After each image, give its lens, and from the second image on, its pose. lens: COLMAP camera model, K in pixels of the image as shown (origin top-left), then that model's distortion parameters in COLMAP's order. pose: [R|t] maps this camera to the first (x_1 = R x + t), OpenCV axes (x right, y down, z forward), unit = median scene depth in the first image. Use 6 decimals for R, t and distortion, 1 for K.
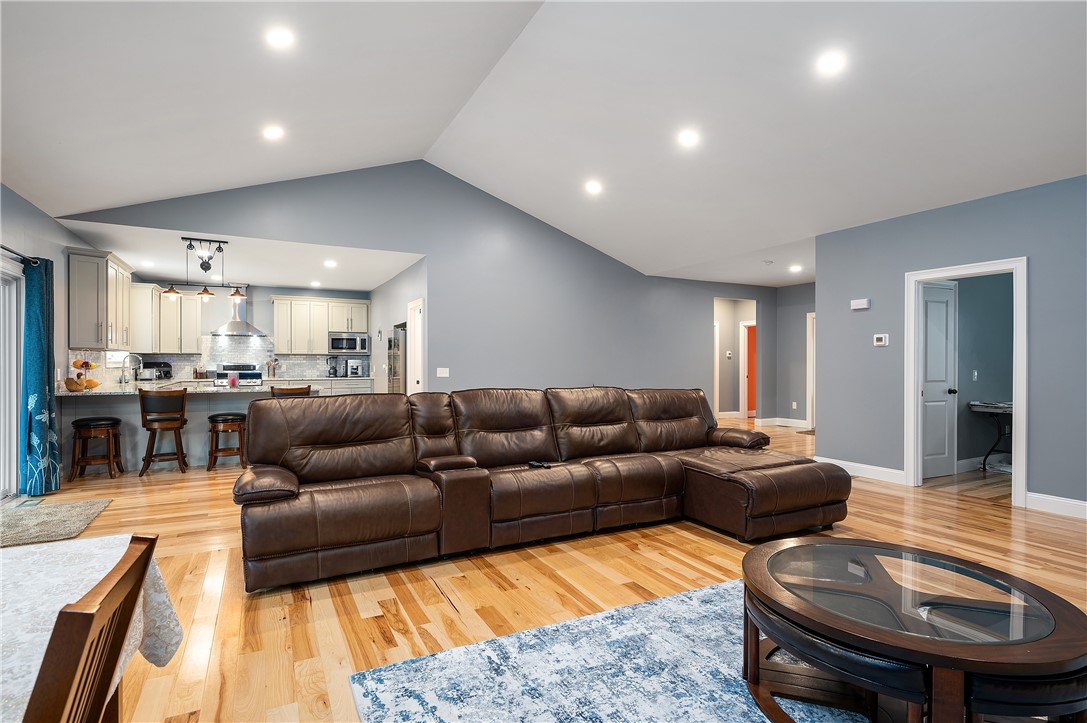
lens RADIAL K [[528.8, 0, 537.0], [0, 528.8, 359.8], [0, 0, 1]] dist [-0.002487, -0.000565]
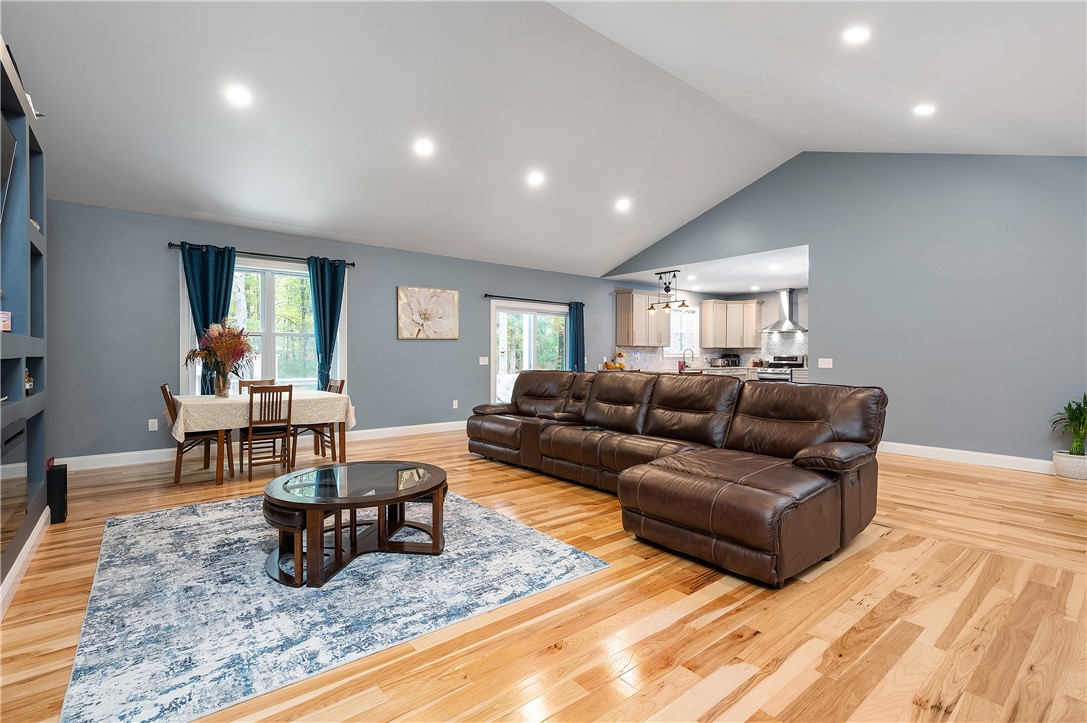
lens RADIAL K [[499.6, 0, 552.1], [0, 499.6, 366.0], [0, 0, 1]] dist [0.000101, -0.000431]
pose [[0.223739, 0.019090, -0.974462, 1.232592], [0.003477, 0.999786, 0.020384, 0.018280], [0.974643, -0.007949, 0.223625, 0.652918]]
